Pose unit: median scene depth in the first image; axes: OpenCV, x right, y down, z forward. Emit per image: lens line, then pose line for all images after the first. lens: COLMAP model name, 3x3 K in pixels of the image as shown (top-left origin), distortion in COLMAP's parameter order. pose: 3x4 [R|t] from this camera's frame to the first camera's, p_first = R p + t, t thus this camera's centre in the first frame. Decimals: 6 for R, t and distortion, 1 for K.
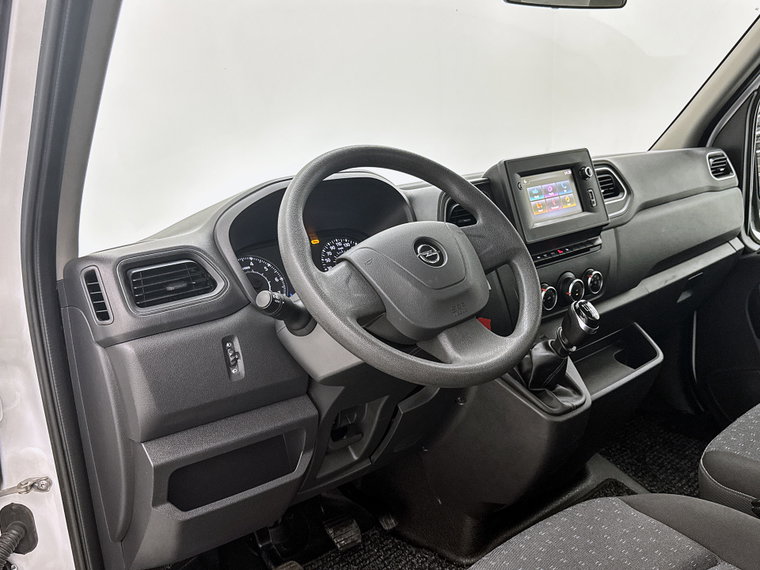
lens RADIAL K [[683.4, 0, 378.4], [0, 683.4, 284.8], [0, 0, 1]] dist [0.049512, -0.011185]
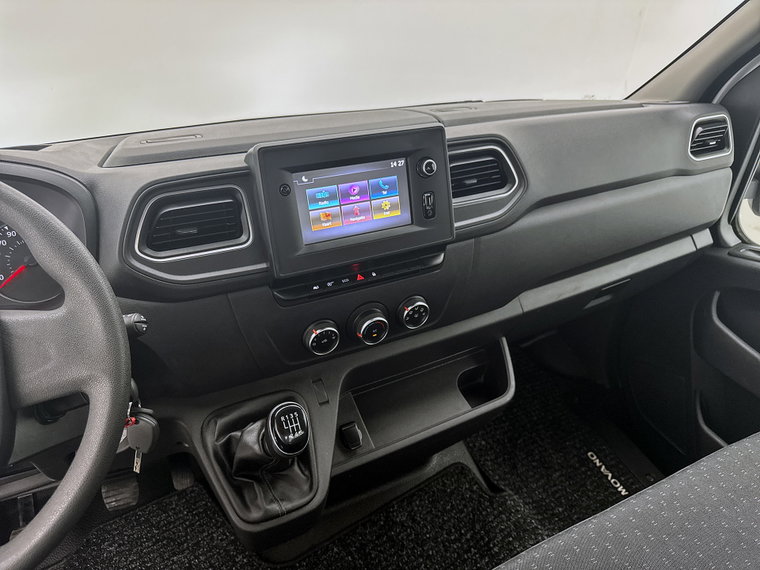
lens RADIAL K [[539.5, 0, 384.6], [0, 539.5, 288.8], [0, 0, 1]] dist [0.006706, -0.034066]
pose [[0.966688, 0.208619, -0.148295, 0.374015], [-0.144426, 0.922918, 0.356881, -0.241815], [0.211316, -0.323576, 0.922304, 0.467349]]
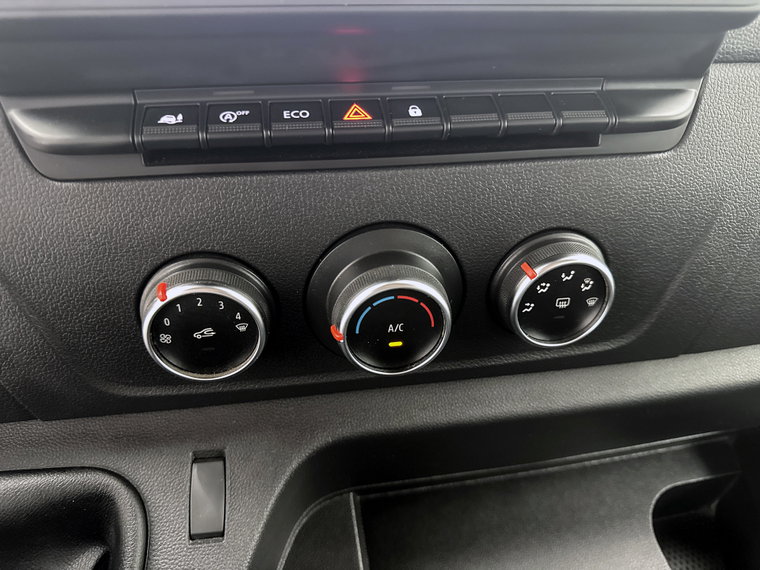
lens RADIAL K [[539.5, 0, 381.4], [0, 539.5, 278.4], [0, 0, 1]] dist [0.006706, -0.034066]
pose [[0.849217, 0.328817, -0.413171, 0.344391], [-0.176580, 0.914246, 0.364656, -0.062053], [0.497645, -0.236714, 0.834456, 0.854555]]
